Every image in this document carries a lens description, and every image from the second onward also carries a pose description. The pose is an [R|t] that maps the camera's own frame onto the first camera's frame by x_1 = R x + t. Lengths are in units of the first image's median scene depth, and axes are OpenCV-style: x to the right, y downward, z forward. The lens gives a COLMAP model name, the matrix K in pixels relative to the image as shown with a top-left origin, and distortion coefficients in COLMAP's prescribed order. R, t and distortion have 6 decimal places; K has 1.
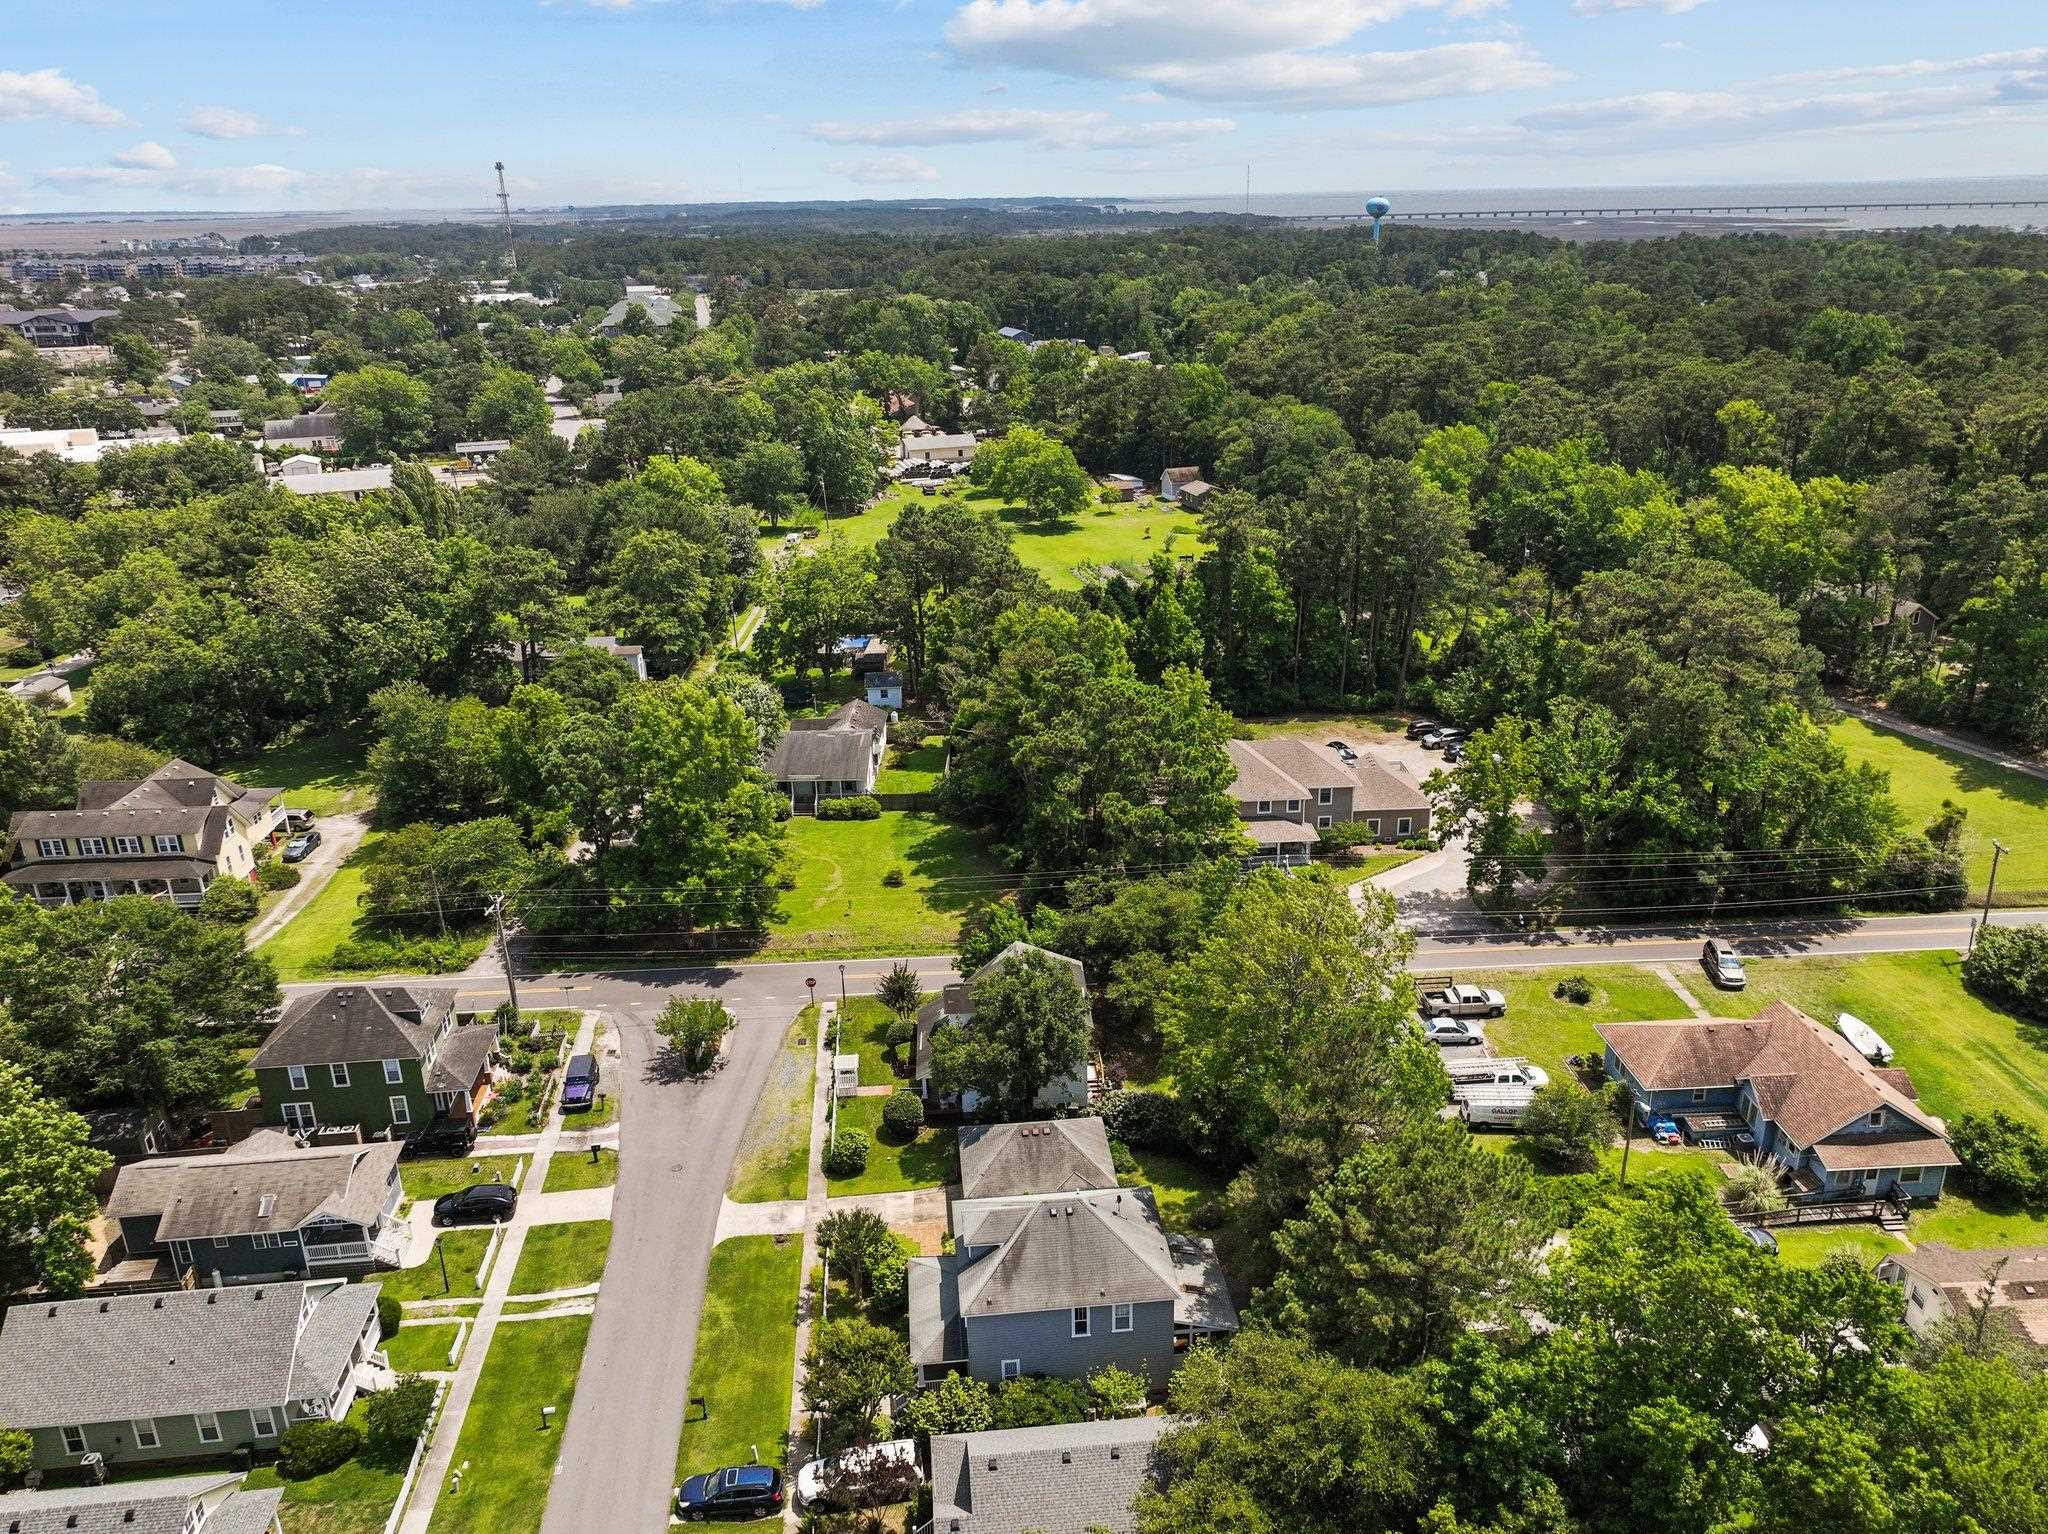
lens RADIAL K [[1439.4, 0, 1024.0], [0, 1439.4, 767.0], [0, 0, 1]] dist [0.009538, 0.003646]
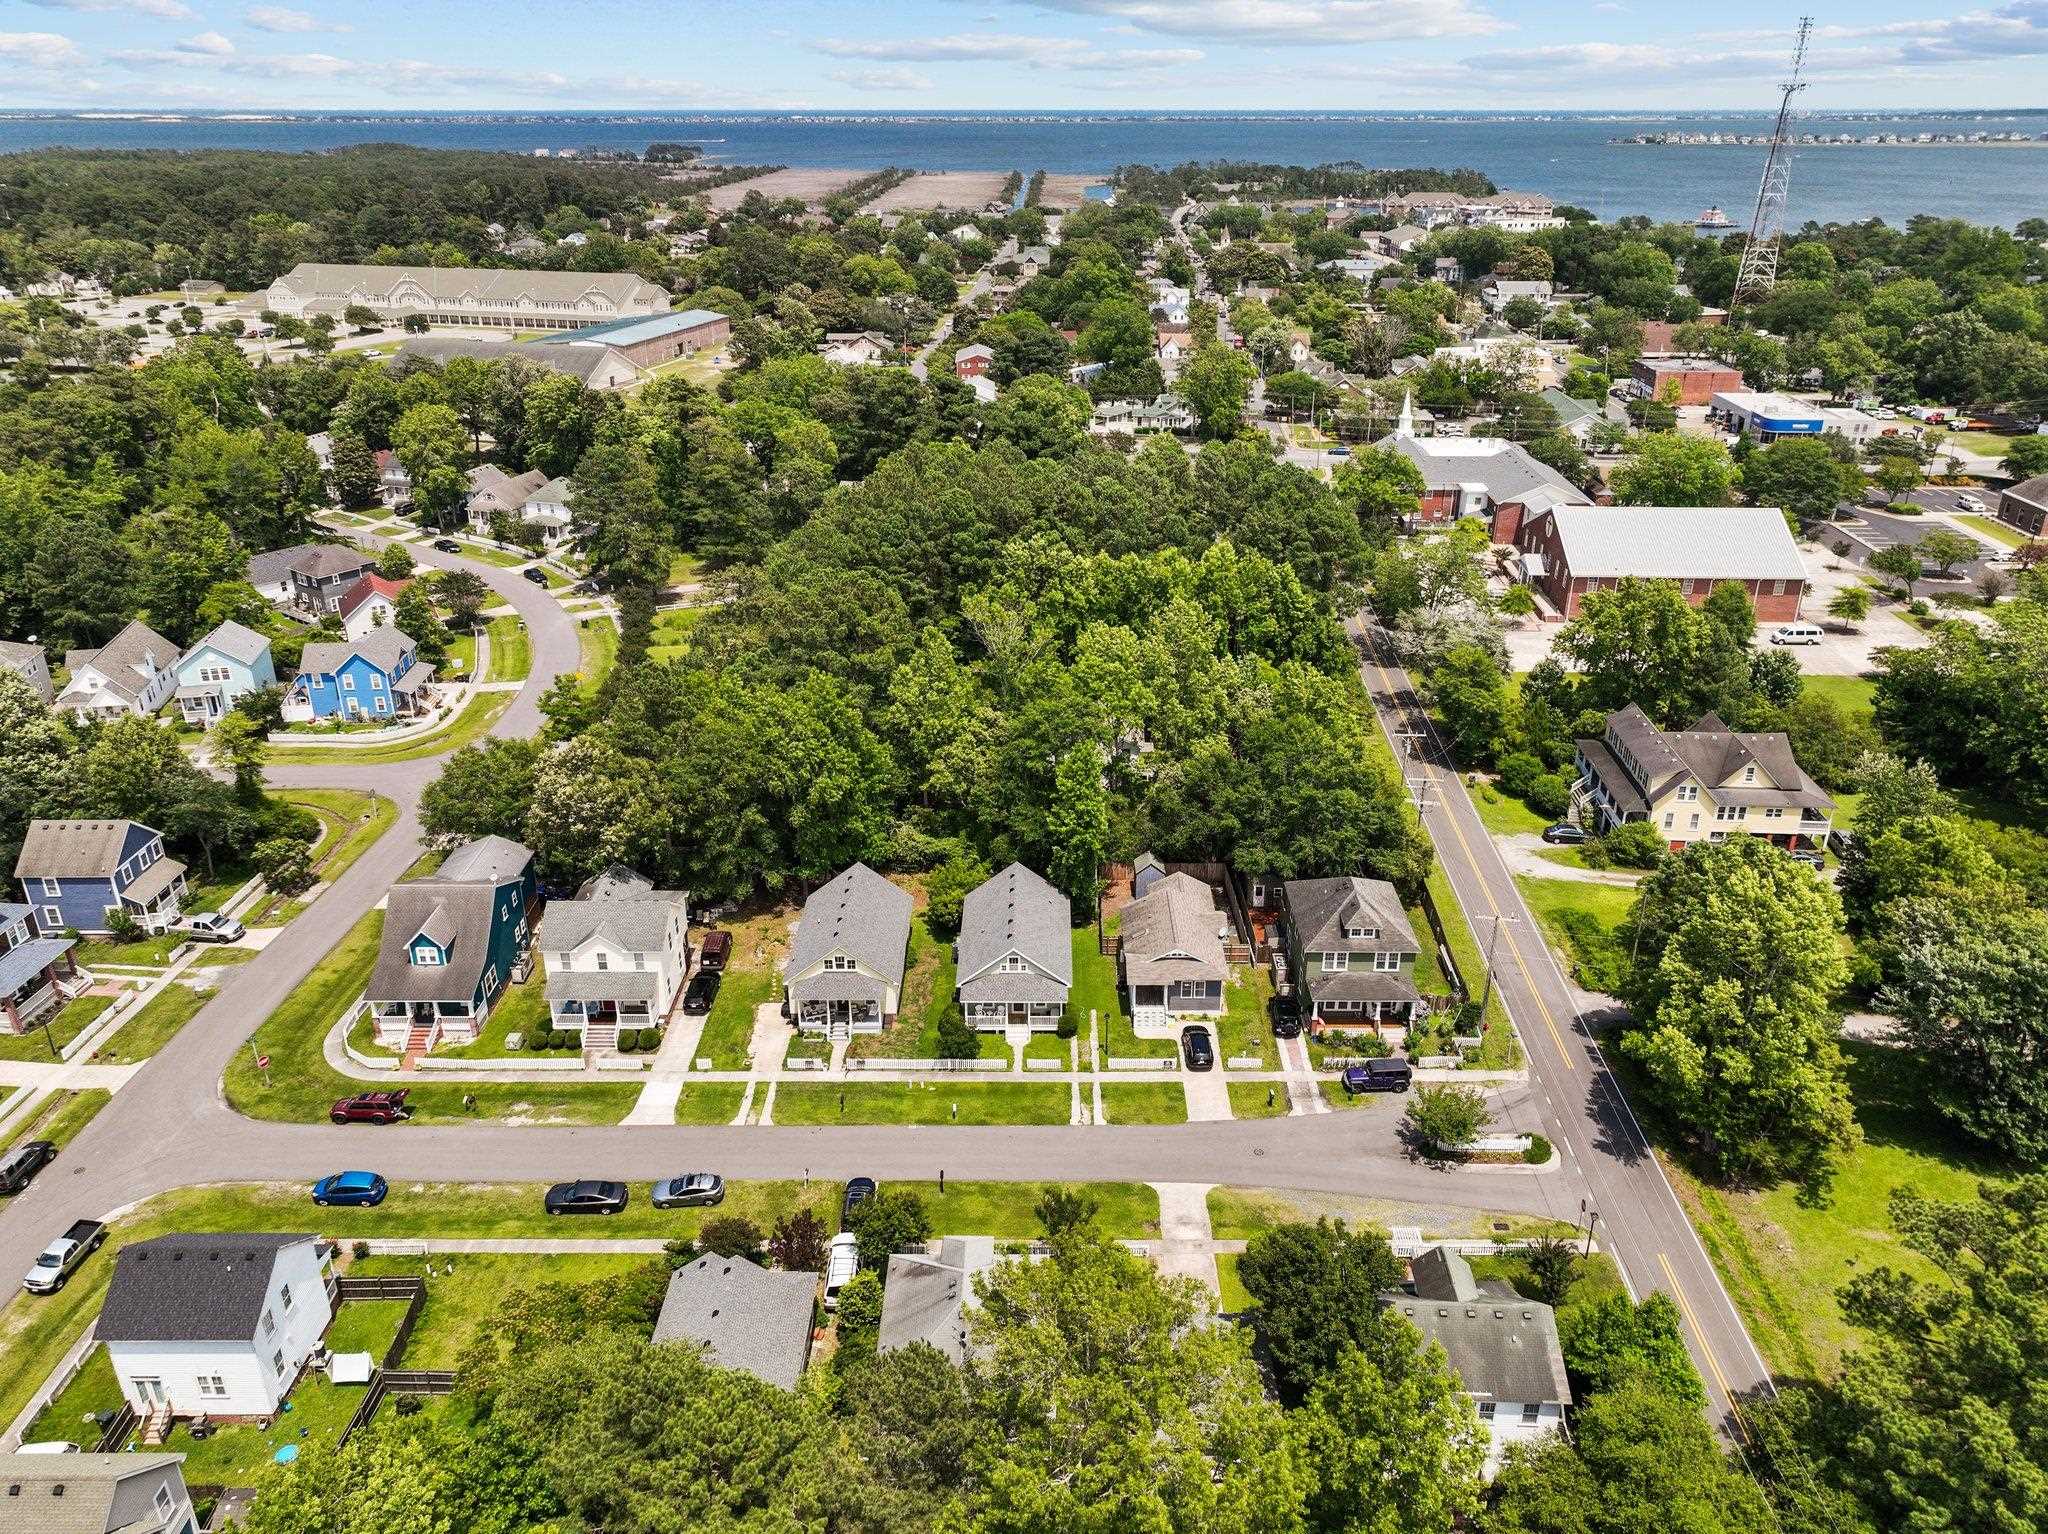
lens RADIAL K [[1439.4, 0, 1024.0], [0, 1439.4, 767.0], [0, 0, 1]] dist [0.009538, 0.003646]
pose [[-0.098519, 0.416294, -0.903877, 0.604537], [-0.358491, 0.832464, 0.422478, -0.335847], [0.928320, 0.365654, 0.067224, 0.662688]]
